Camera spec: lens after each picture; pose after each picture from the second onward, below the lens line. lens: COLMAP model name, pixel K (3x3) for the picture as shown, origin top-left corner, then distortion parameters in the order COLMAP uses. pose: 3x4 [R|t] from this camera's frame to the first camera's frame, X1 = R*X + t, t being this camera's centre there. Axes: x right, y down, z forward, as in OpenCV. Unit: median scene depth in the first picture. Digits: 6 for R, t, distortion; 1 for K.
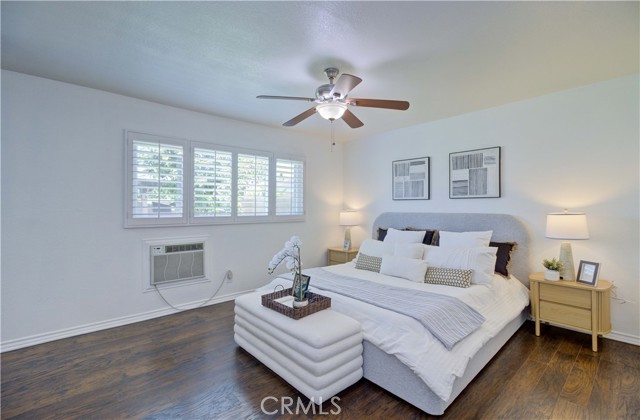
lens RADIAL K [[294.6, 0, 318.5], [0, 294.6, 204.4], [0, 0, 1]] dist [-0.011712, 0.005339]
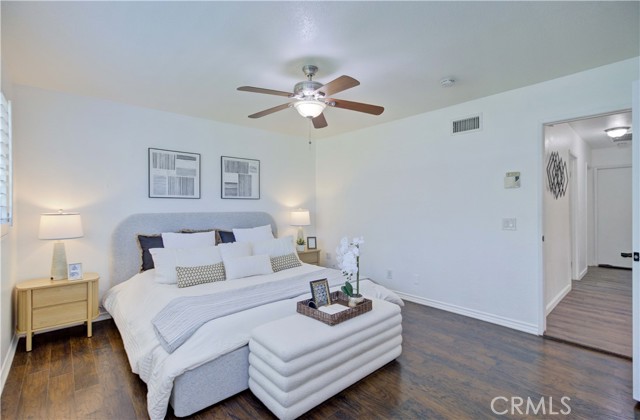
lens RADIAL K [[294.6, 0, 317.5], [0, 294.6, 213.4], [0, 0, 1]] dist [-0.011712, 0.005339]
pose [[0.037674, -0.022004, 0.999048, -0.600018], [-0.010540, 0.999693, 0.022416, 0.006130], [-0.999235, -0.011375, 0.037430, 0.607645]]
